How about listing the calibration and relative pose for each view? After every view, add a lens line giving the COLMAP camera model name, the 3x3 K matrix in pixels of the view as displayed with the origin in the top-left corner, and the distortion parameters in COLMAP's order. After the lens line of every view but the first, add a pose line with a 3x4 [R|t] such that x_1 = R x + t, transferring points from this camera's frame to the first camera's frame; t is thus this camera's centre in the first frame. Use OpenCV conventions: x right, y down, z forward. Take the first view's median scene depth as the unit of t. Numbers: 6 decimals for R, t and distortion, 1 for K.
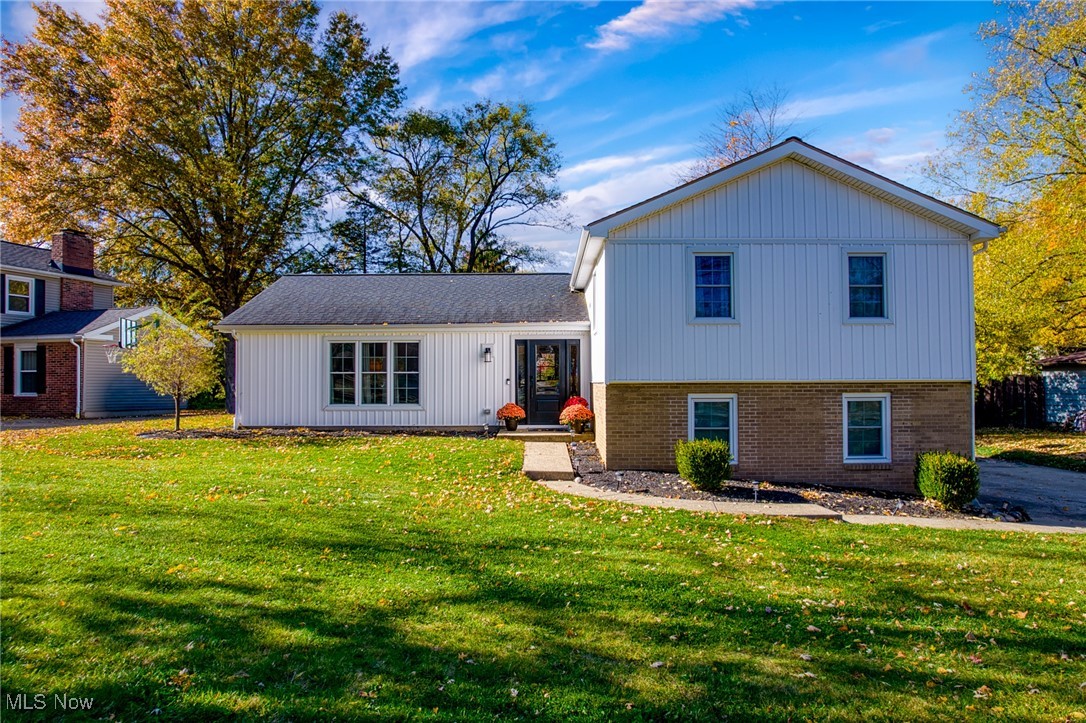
lens RADIAL K [[699.0, 0, 547.2], [0, 699.0, 364.3], [0, 0, 1]] dist [-0.075036, 0.071162]
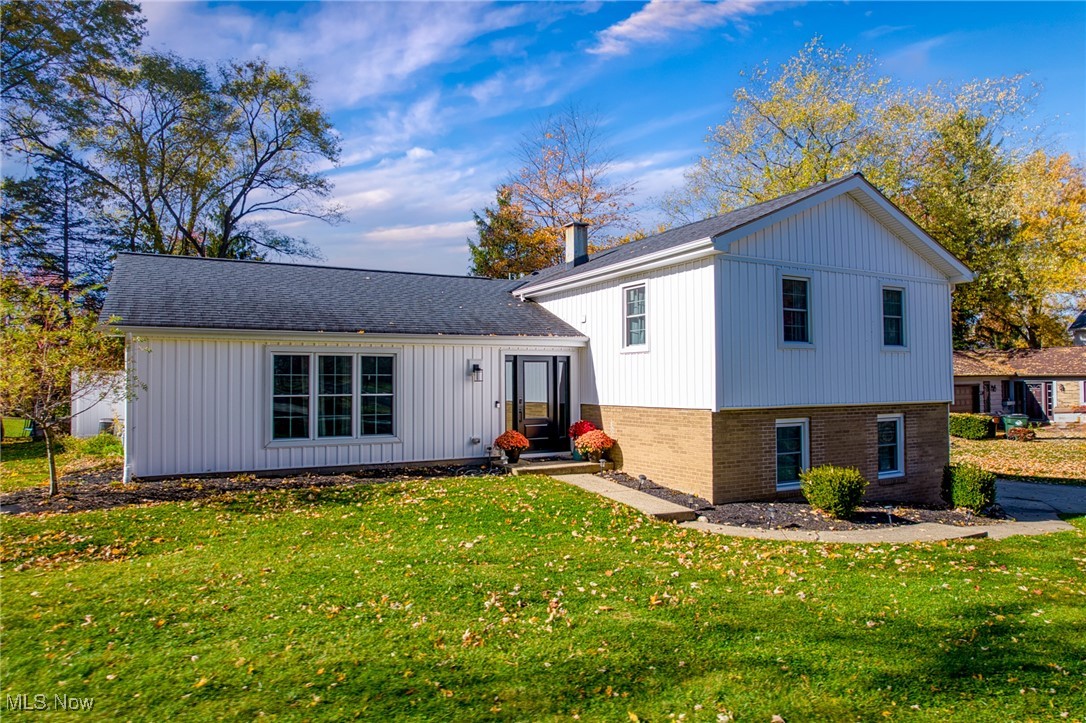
lens RADIAL K [[699.0, 0, 547.2], [0, 699.0, 364.3], [0, 0, 1]] dist [-0.075036, 0.071162]
pose [[0.877443, 0.011611, 0.479540, -0.414221], [-0.009377, 0.999931, -0.007052, -0.018830], [-0.479589, 0.001691, 0.877492, 0.228185]]
